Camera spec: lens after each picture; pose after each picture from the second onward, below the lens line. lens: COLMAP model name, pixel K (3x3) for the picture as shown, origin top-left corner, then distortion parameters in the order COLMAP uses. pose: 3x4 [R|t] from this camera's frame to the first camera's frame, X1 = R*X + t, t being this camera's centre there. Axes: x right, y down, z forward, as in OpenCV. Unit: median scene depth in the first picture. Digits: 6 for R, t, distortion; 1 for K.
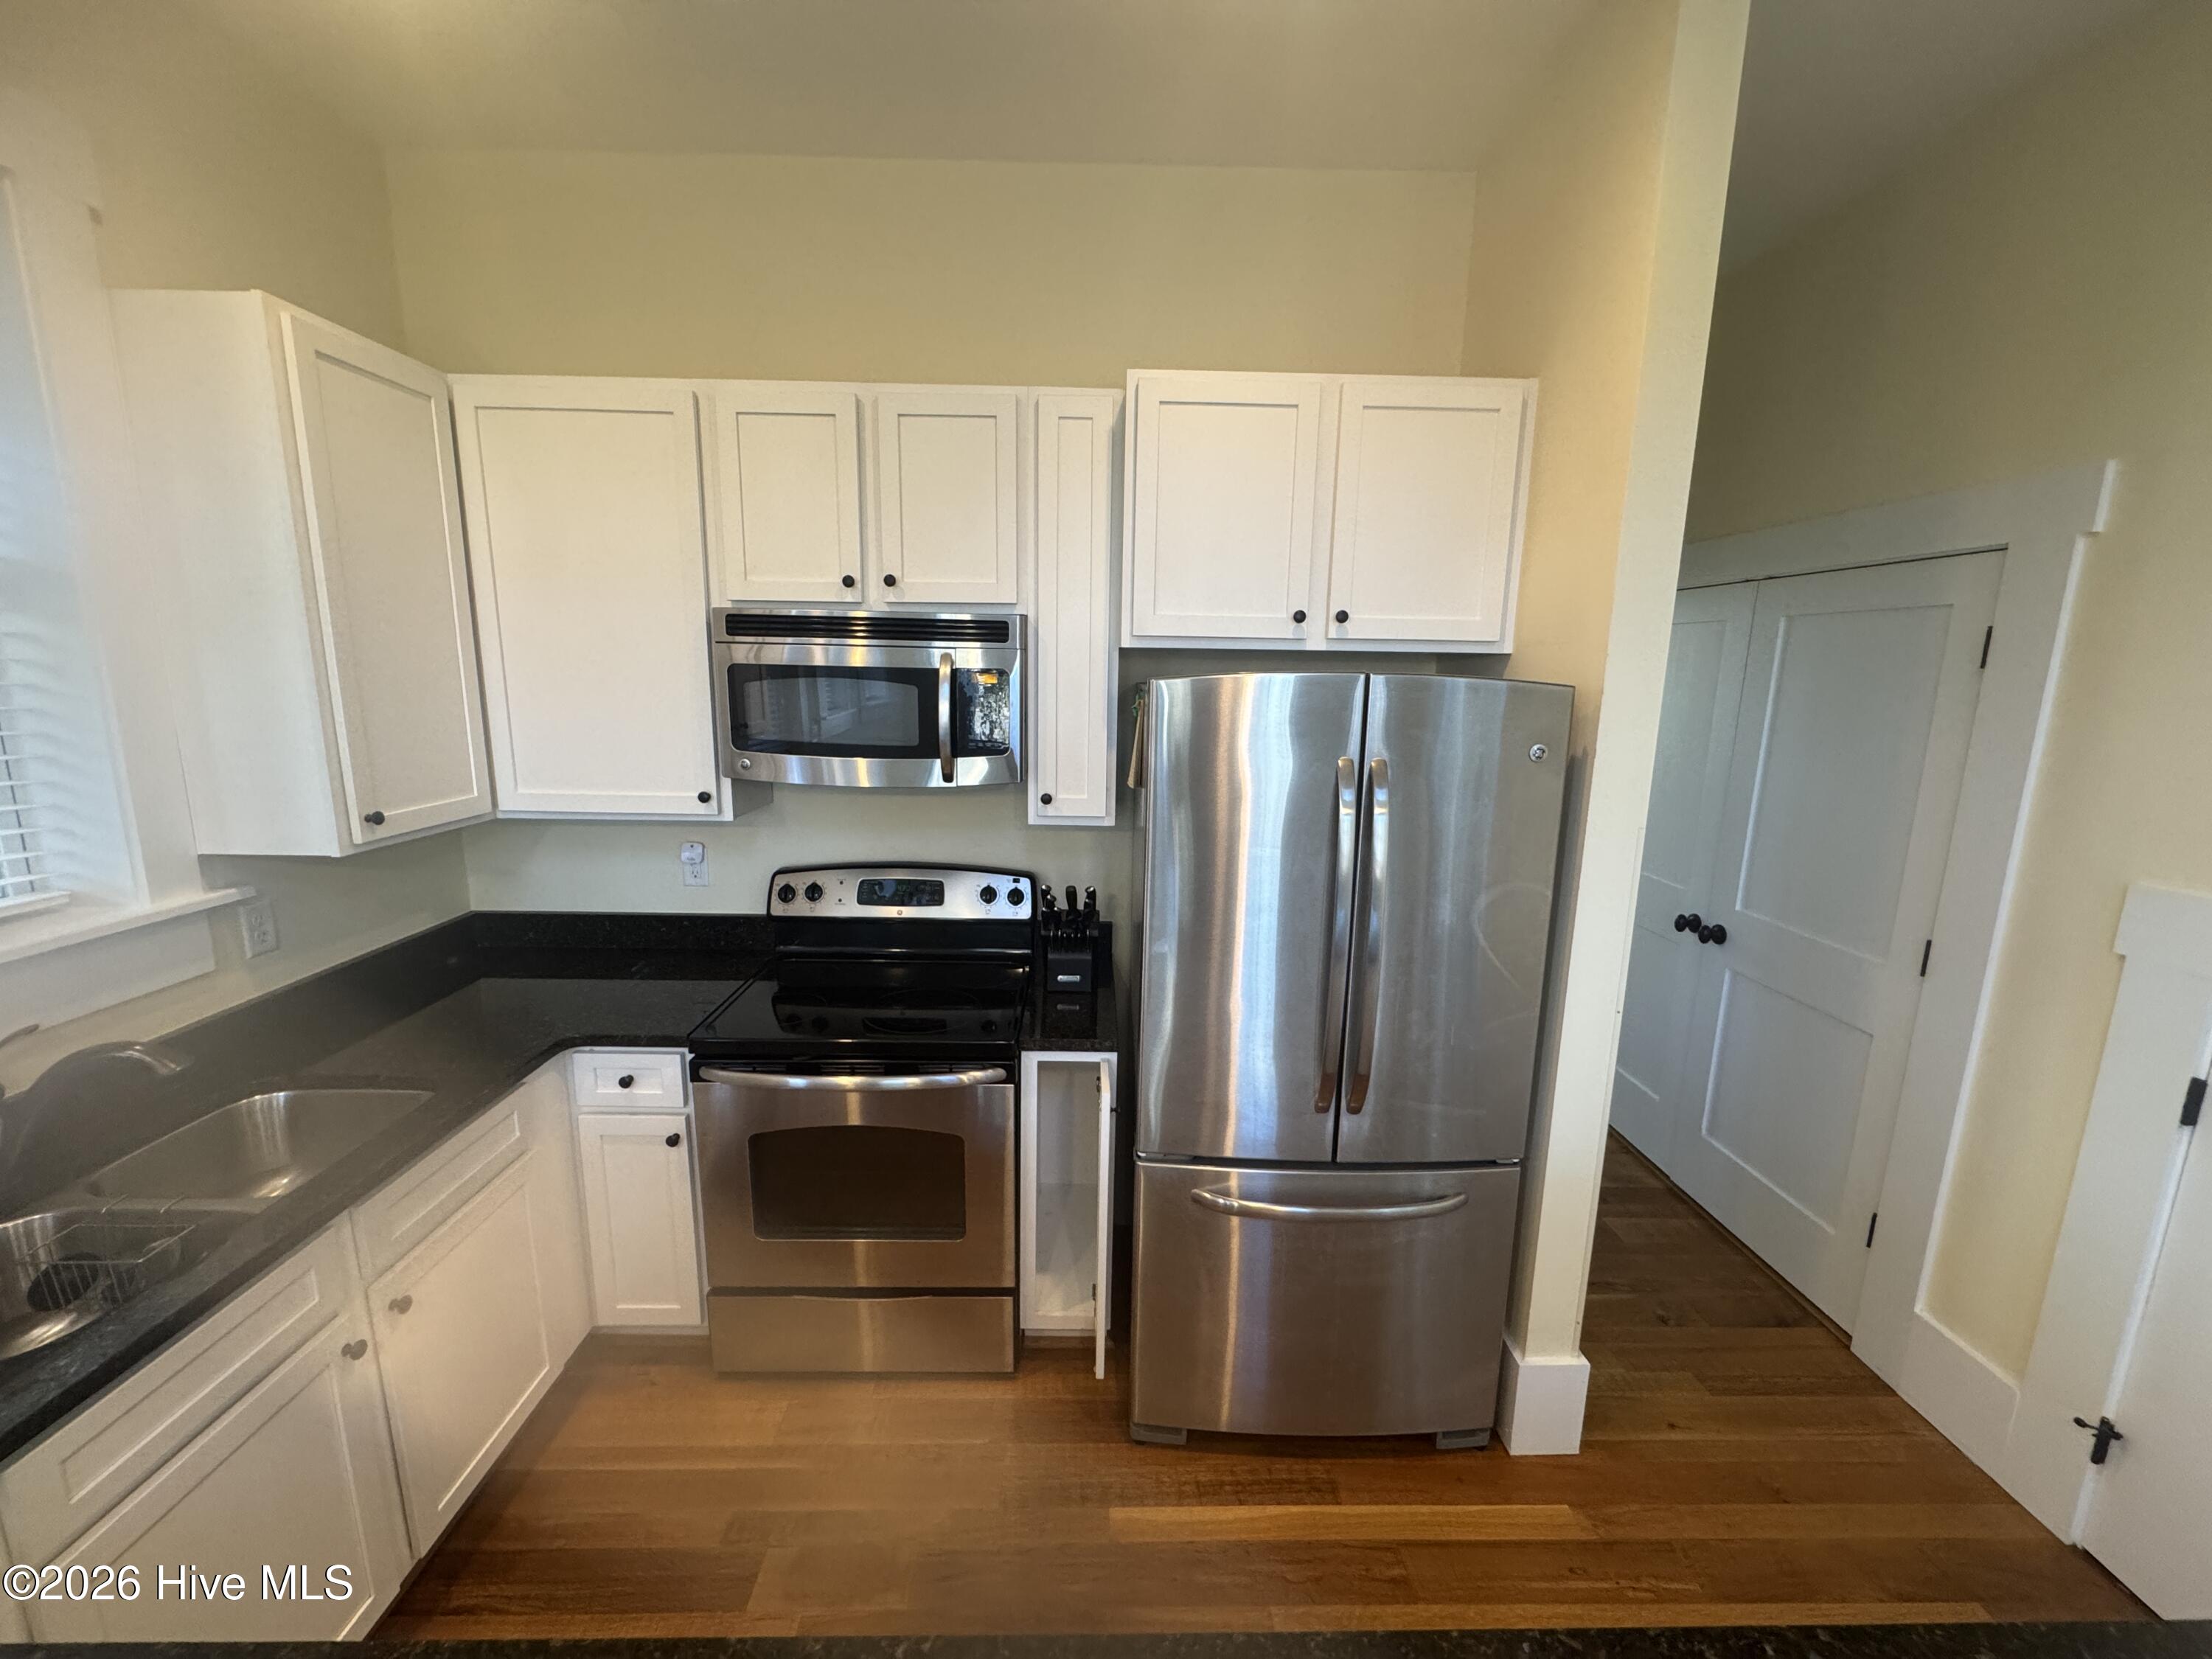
lens RADIAL K [[885.9, 0, 1106.0], [0, 885.9, 829.5], [0, 0, 1]] dist [-0.001280, -0.000131]
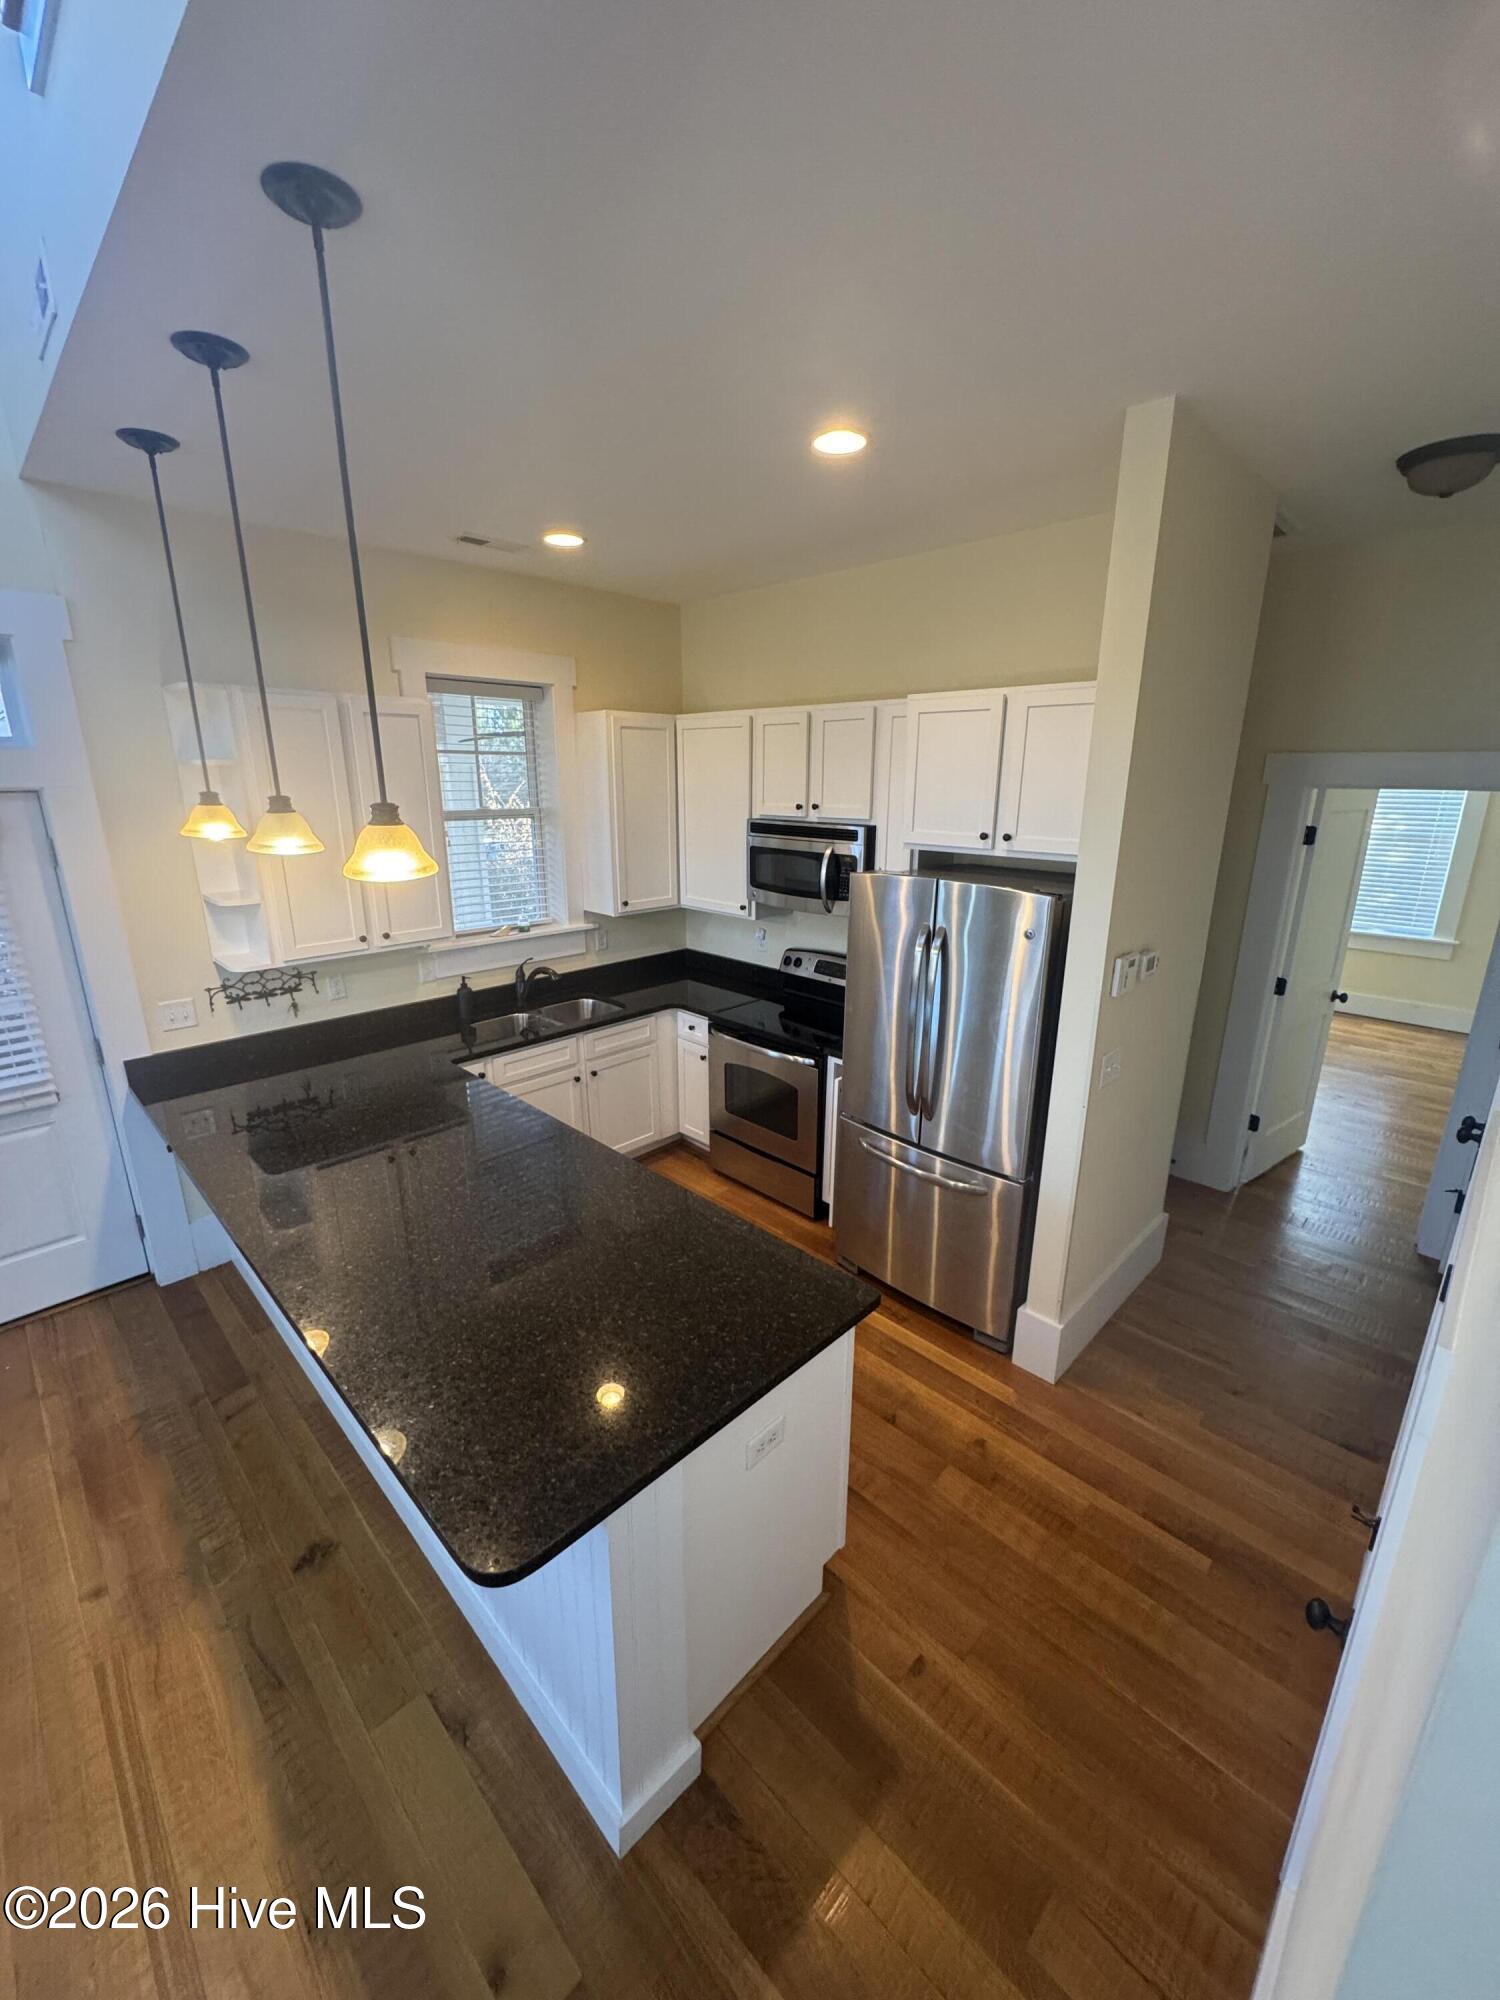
lens RADIAL K [[801.0, 0, 750.0], [0, 801.0, 1000.0], [0, 0, 1]] dist [-0.001280, -0.000131]
pose [[0.698828, 0.182479, -0.691622, 0.978342], [-0.122257, 0.983155, 0.135867, -0.087002], [0.704765, -0.010392, 0.709365, -0.364168]]
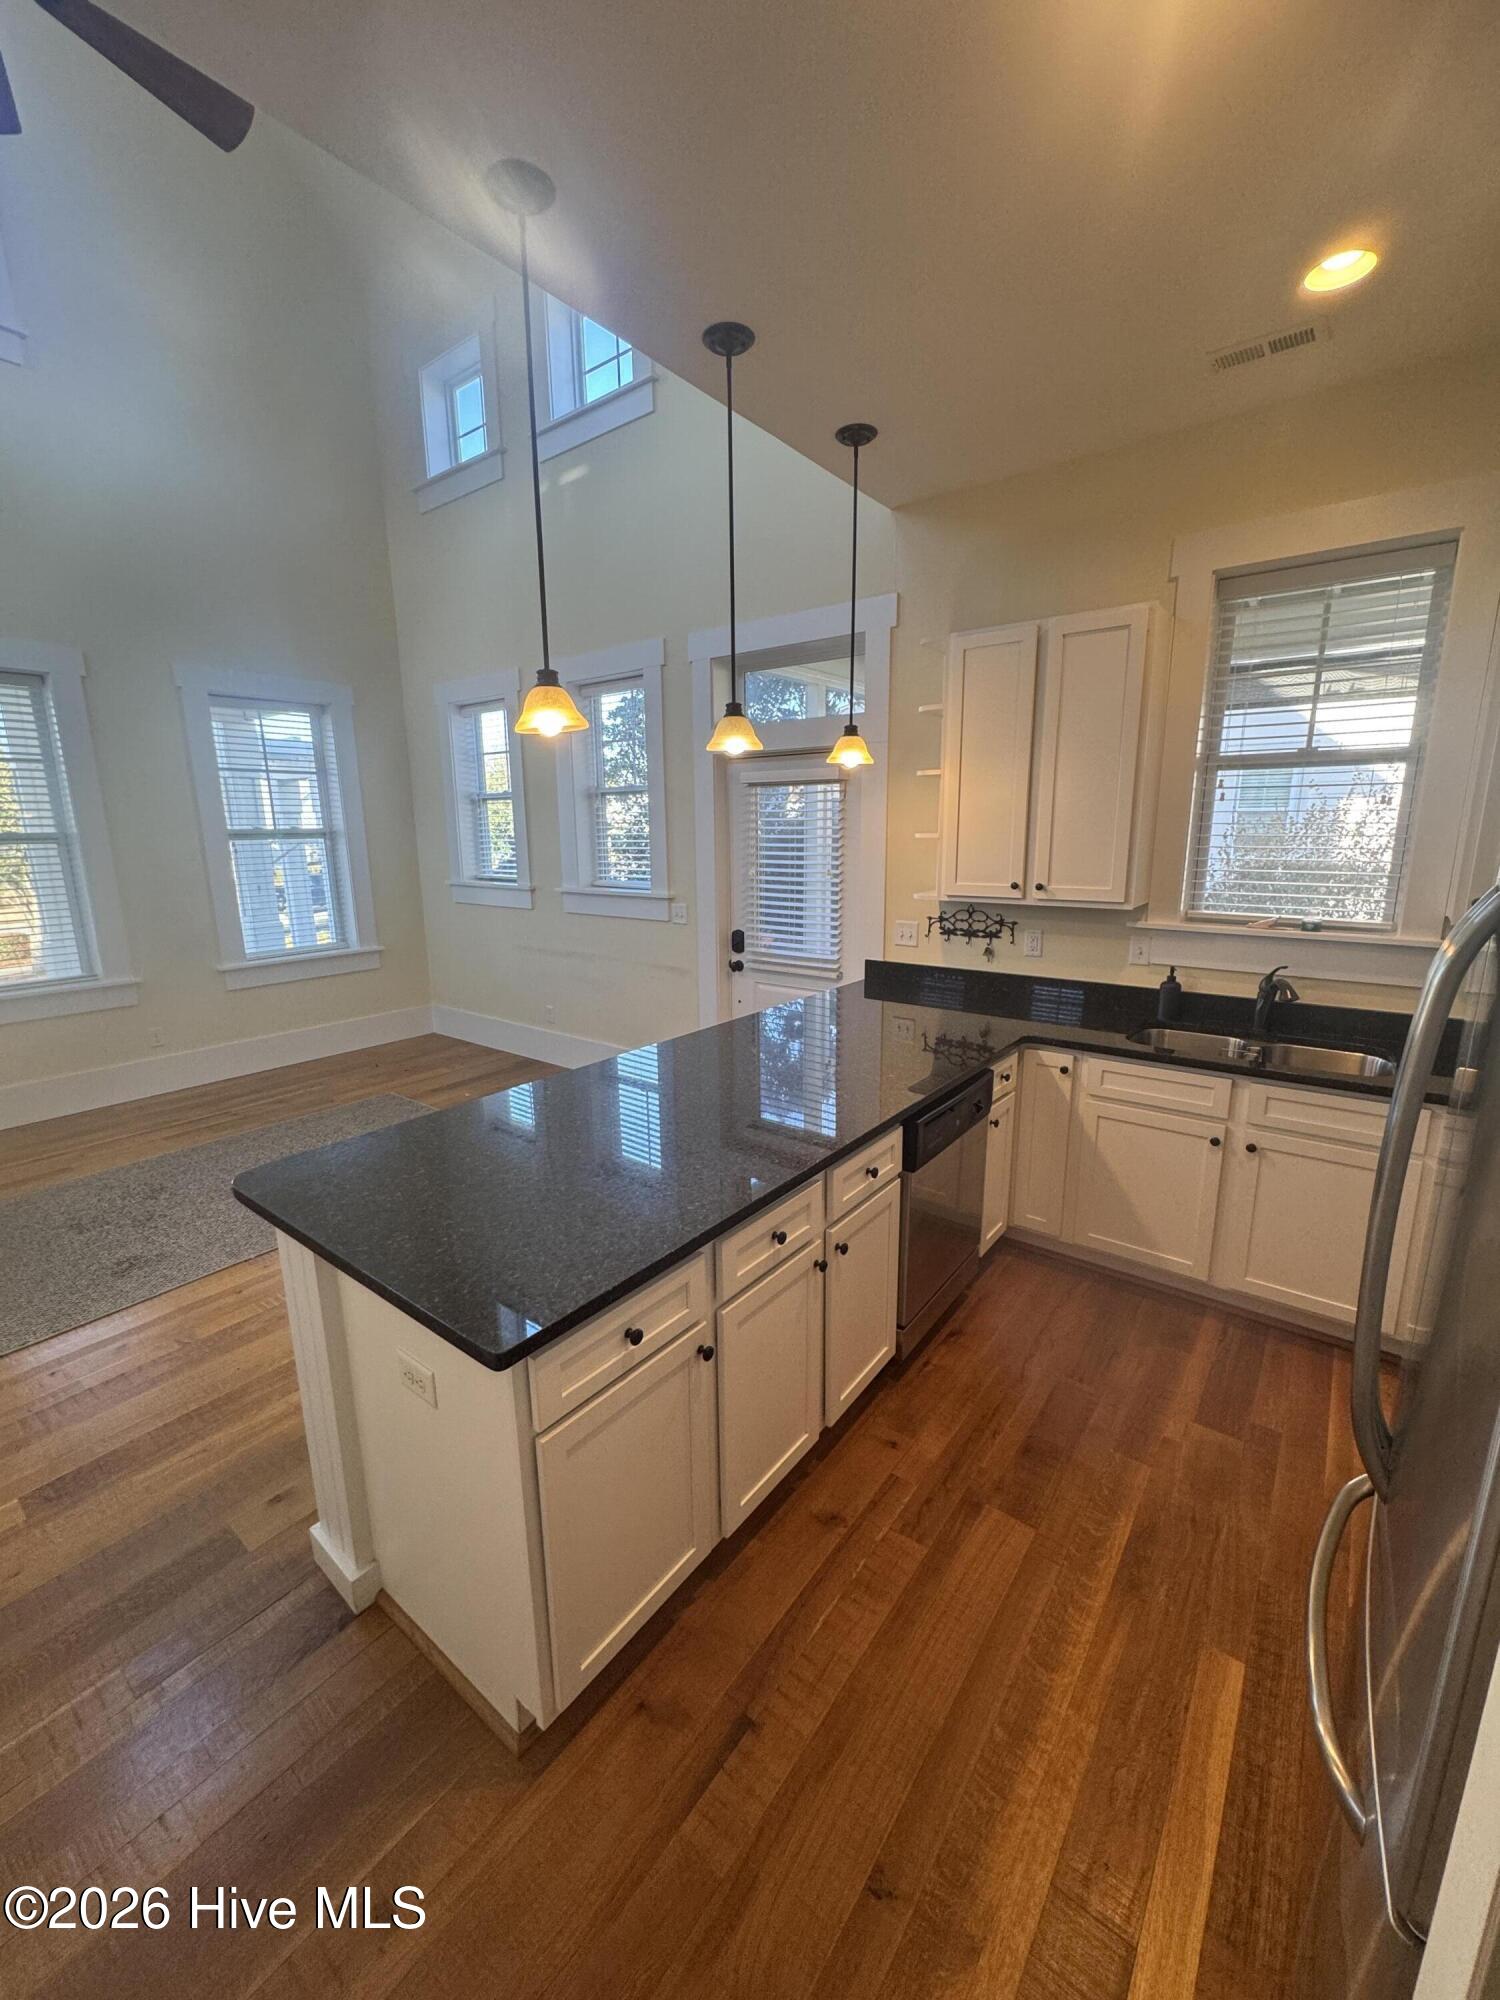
lens RADIAL K [[795.9, 0, 752.2], [0, 795.9, 1001.2], [0, 0, 1]] dist [-0.003885, 0.000342]
pose [[-0.619027, 0.159675, -0.768966, 0.785452], [-0.143386, 0.939680, 0.310551, -0.083914], [0.772169, 0.302499, -0.558793, 0.765940]]
